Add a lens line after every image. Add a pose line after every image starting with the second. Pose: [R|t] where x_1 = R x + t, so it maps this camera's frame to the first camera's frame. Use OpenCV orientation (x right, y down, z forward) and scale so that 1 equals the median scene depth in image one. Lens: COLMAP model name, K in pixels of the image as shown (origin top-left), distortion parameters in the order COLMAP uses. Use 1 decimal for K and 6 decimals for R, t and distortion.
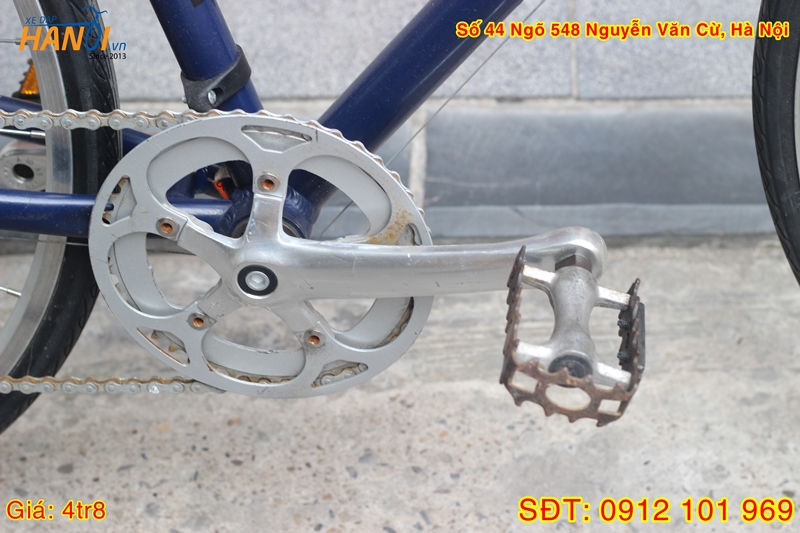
lens RADIAL K [[1865.8, 0, 400.0], [0, 1865.8, 266.5], [0, 0, 1]] dist [-0.109722, -0.087604]
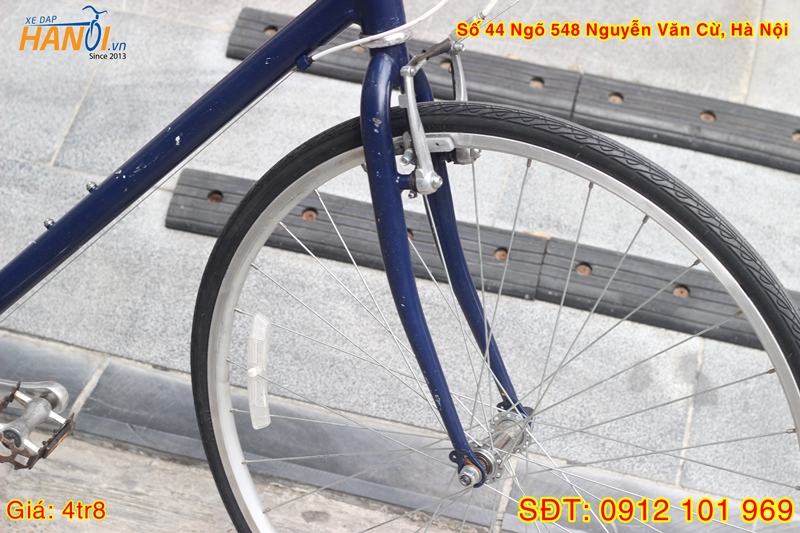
lens RADIAL K [[1865.8, 0, 400.0], [0, 1865.8, 266.5], [0, 0, 1]] dist [-0.109722, -0.087604]
pose [[0.967769, 0.229666, -0.103327, 0.425596], [-0.247684, 0.942222, -0.225543, 0.146723], [0.045557, 0.243866, 0.968738, -0.600844]]
